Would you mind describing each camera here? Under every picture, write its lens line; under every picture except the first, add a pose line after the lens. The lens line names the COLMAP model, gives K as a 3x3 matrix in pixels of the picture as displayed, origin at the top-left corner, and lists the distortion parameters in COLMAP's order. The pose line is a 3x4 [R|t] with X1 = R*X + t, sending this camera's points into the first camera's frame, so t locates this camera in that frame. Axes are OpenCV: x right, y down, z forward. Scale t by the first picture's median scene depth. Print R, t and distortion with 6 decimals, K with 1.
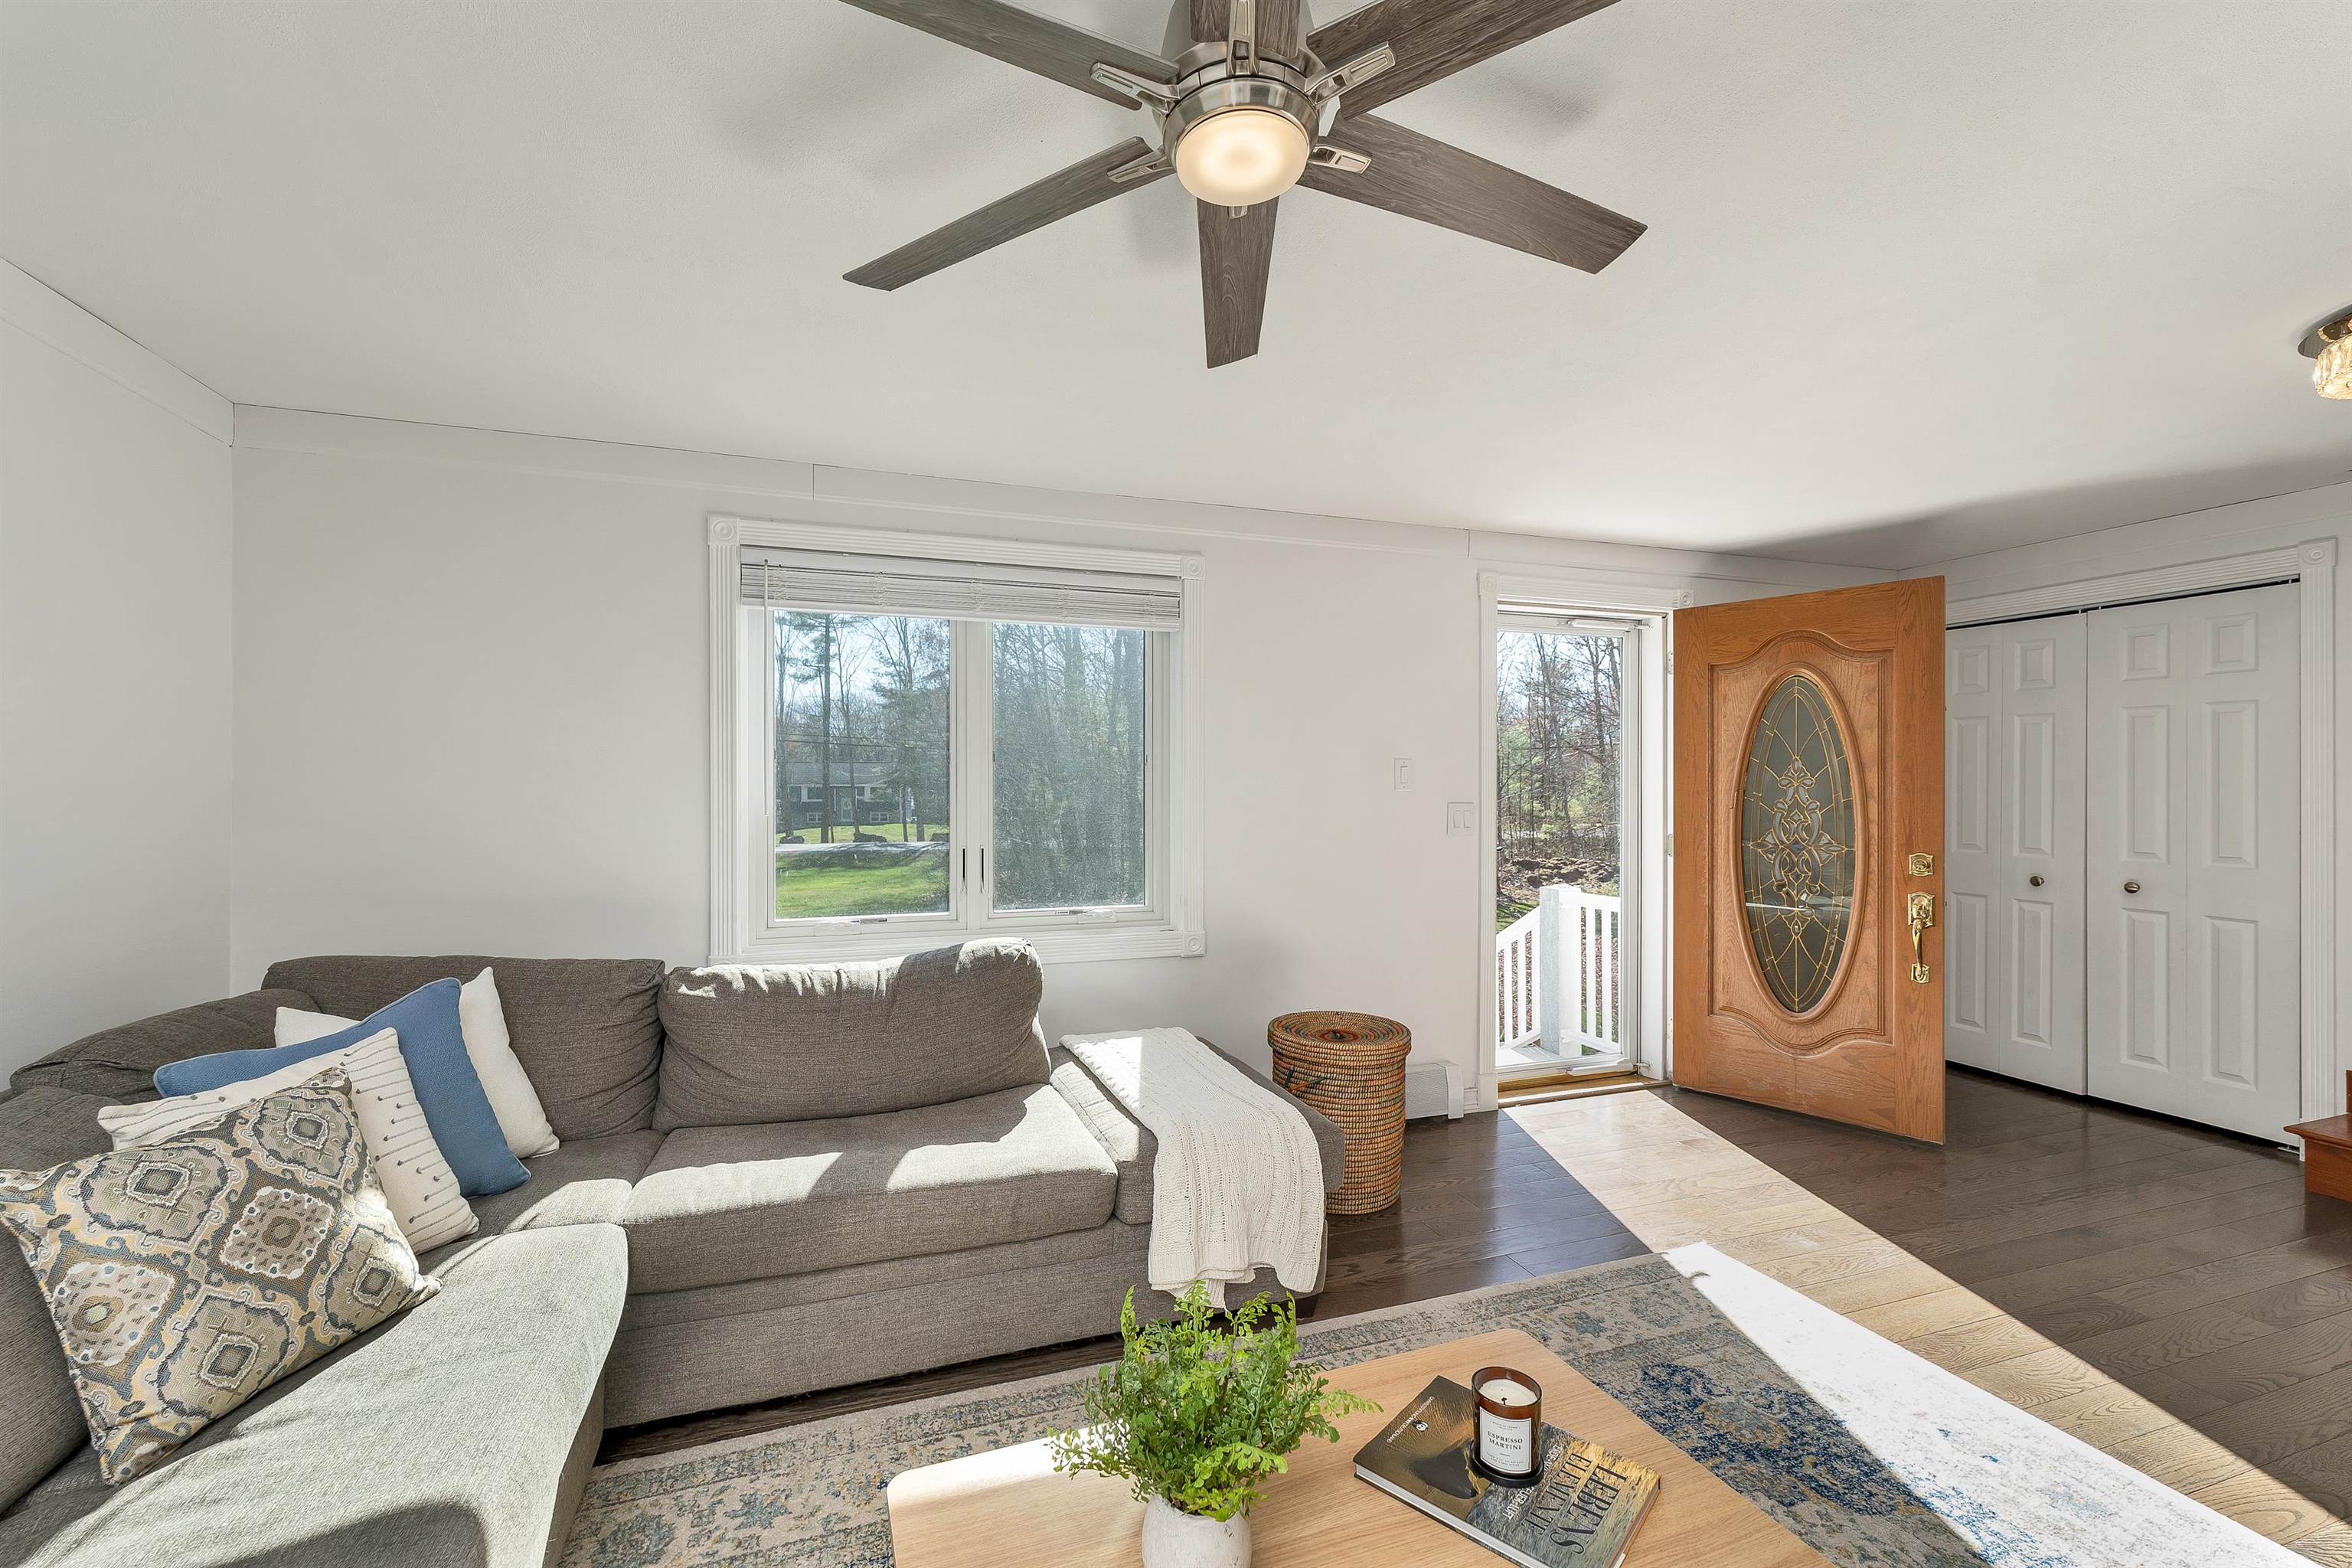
lens RADIAL K [[968.8, 0, 1151.3], [0, 968.8, 782.4], [0, 0, 1]] dist [0.001283, -0.000556]
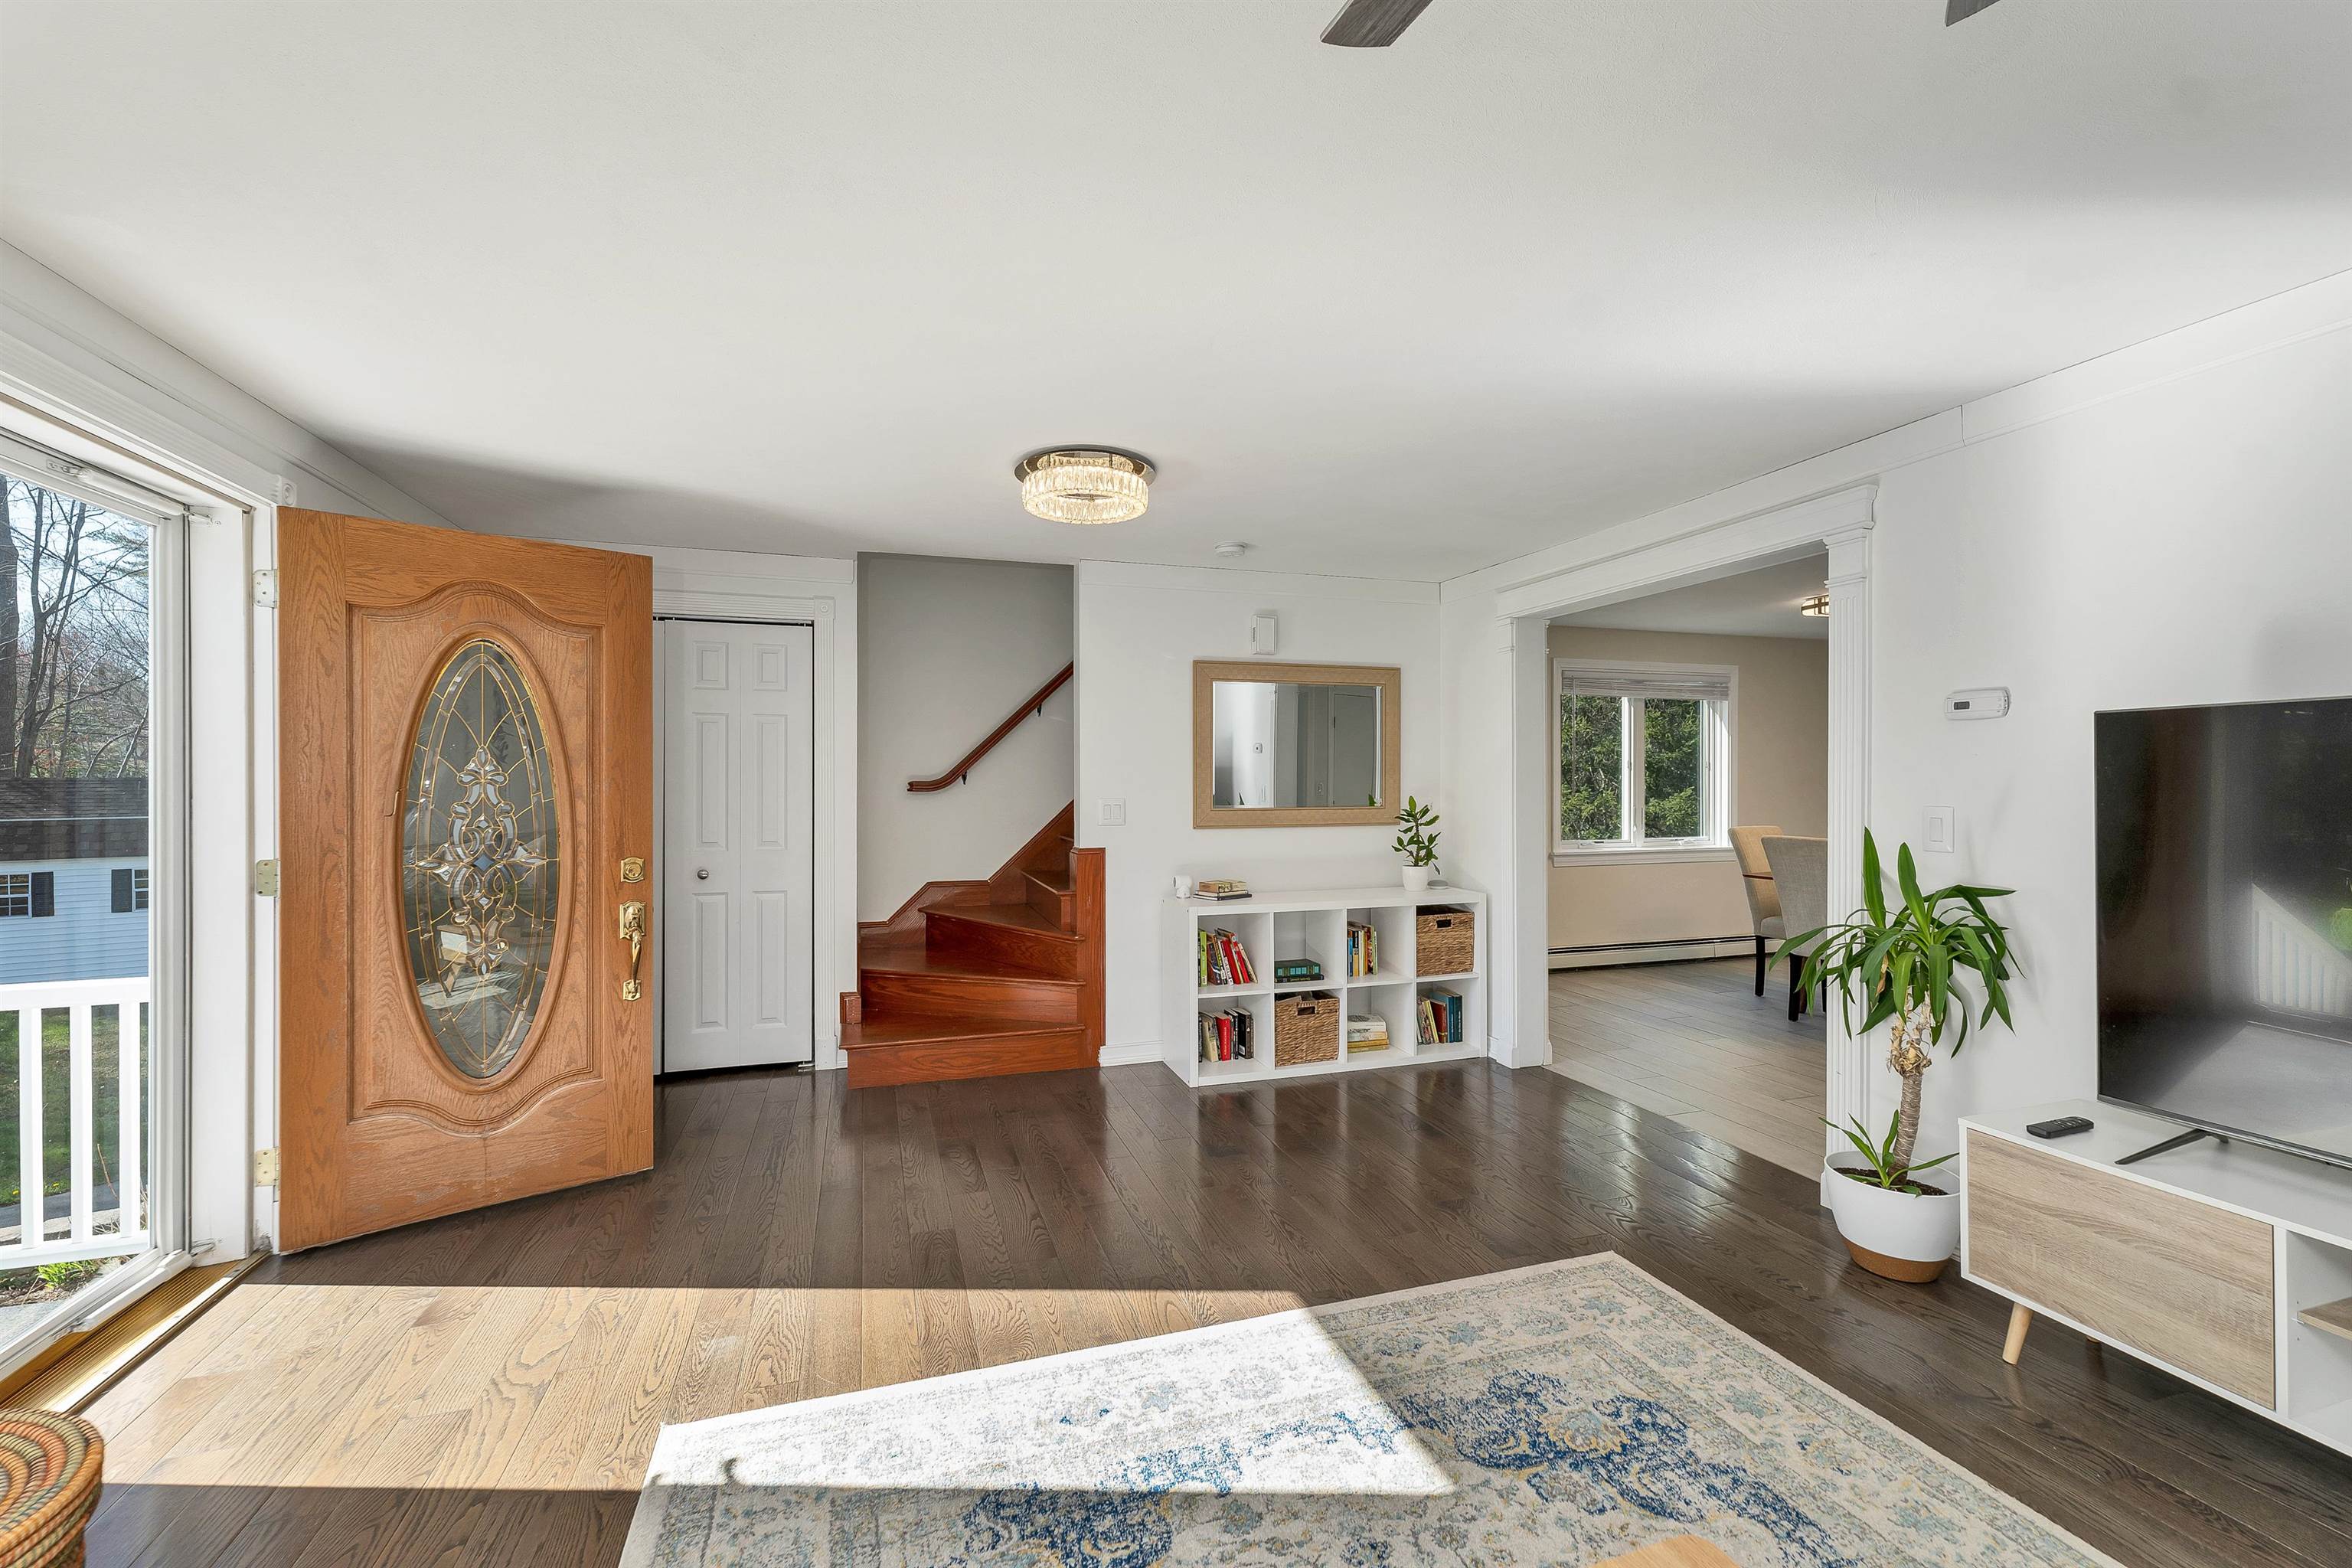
lens RADIAL K [[968.8, 0, 1170.3], [0, 968.8, 781.5], [0, 0, 1]] dist [0.001283, -0.000556]
pose [[0.008346, 0.003424, 0.999959, -0.106985], [-0.004787, 0.999983, -0.003384, 0.002519], [-0.999954, -0.004759, 0.008362, 0.482417]]
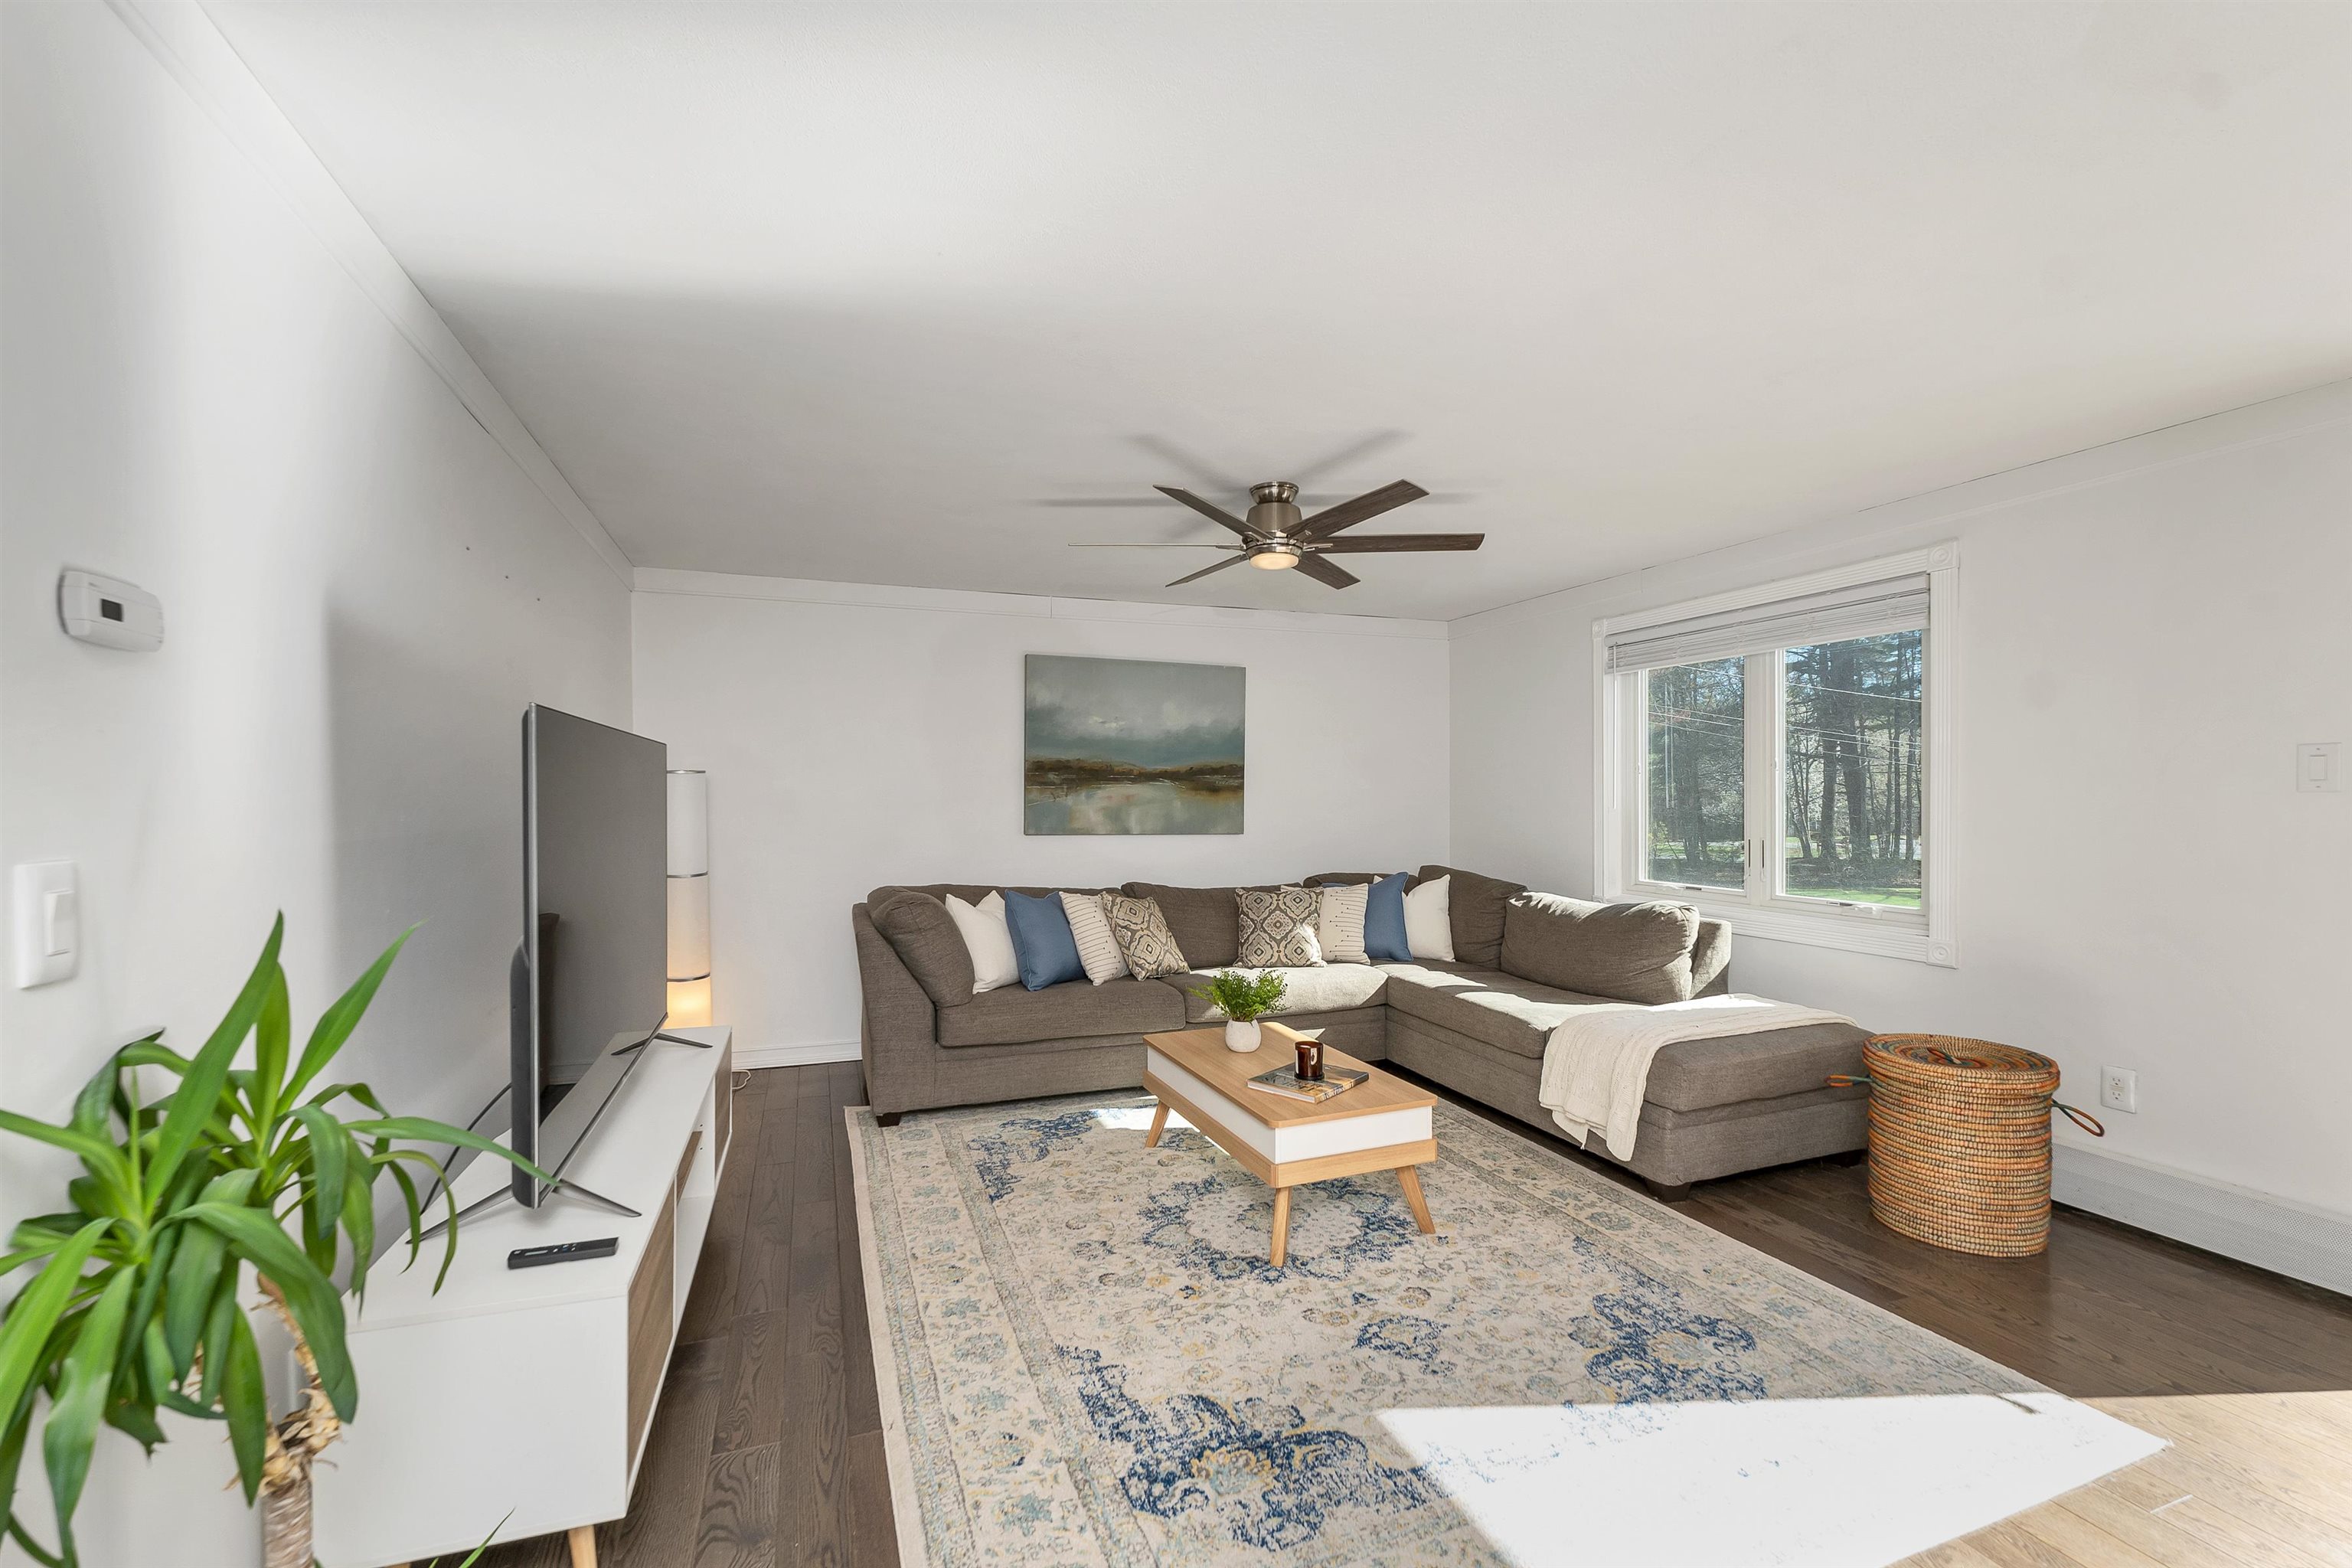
lens RADIAL K [[968.8, 0, 1178.7], [0, 968.8, 802.7], [0, 0, 1]] dist [0.001283, -0.000556]
pose [[0.042640, 0.012094, -0.999017, 0.951459], [0.007000, 0.999899, 0.012403, 0.000577], [0.999066, -0.007522, 0.042551, 0.205115]]
